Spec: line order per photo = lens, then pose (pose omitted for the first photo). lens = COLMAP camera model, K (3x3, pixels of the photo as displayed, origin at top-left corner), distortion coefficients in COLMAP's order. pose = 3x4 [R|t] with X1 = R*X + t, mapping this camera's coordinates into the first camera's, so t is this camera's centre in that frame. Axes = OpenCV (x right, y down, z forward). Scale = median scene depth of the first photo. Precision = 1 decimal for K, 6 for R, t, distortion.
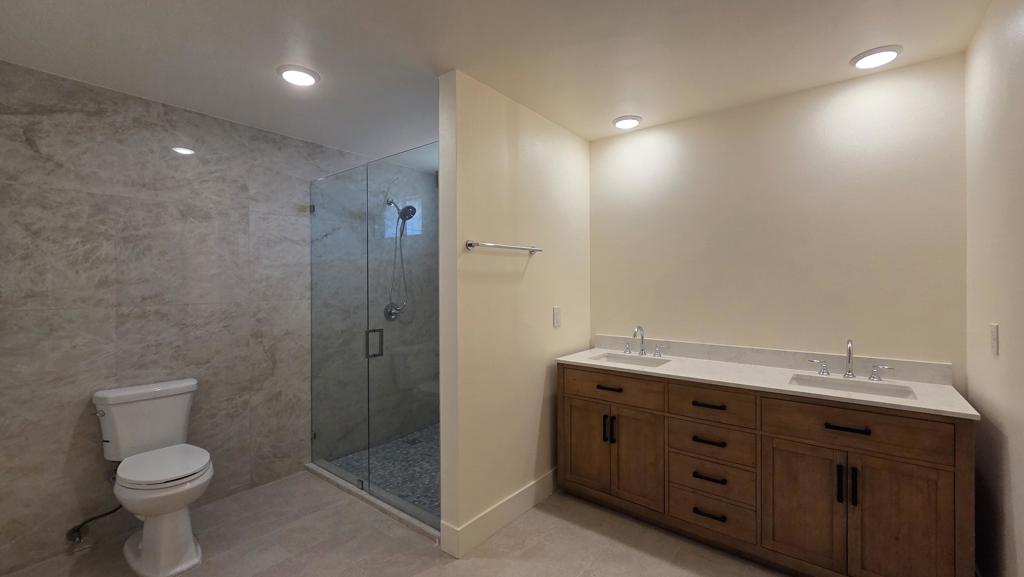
lens RADIAL K [[421.4, 0, 509.1], [0, 421.4, 283.7], [0, 0, 1]] dist [-0.001099, -0.000114]
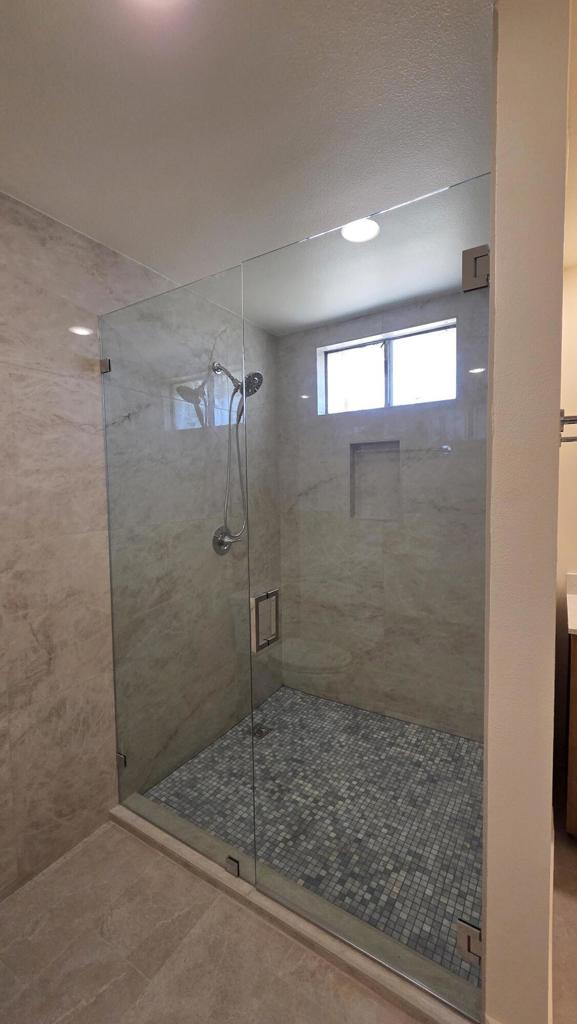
lens RADIAL K [[421.4, 0, 294.9], [0, 421.4, 511.0], [0, 0, 1]] dist [-0.001099, -0.000114]
pose [[0.992742, -0.017082, 0.119045, -0.290493], [0.010042, 0.998178, 0.059491, -0.018677], [-0.119845, -0.057863, 0.991105, 0.412392]]
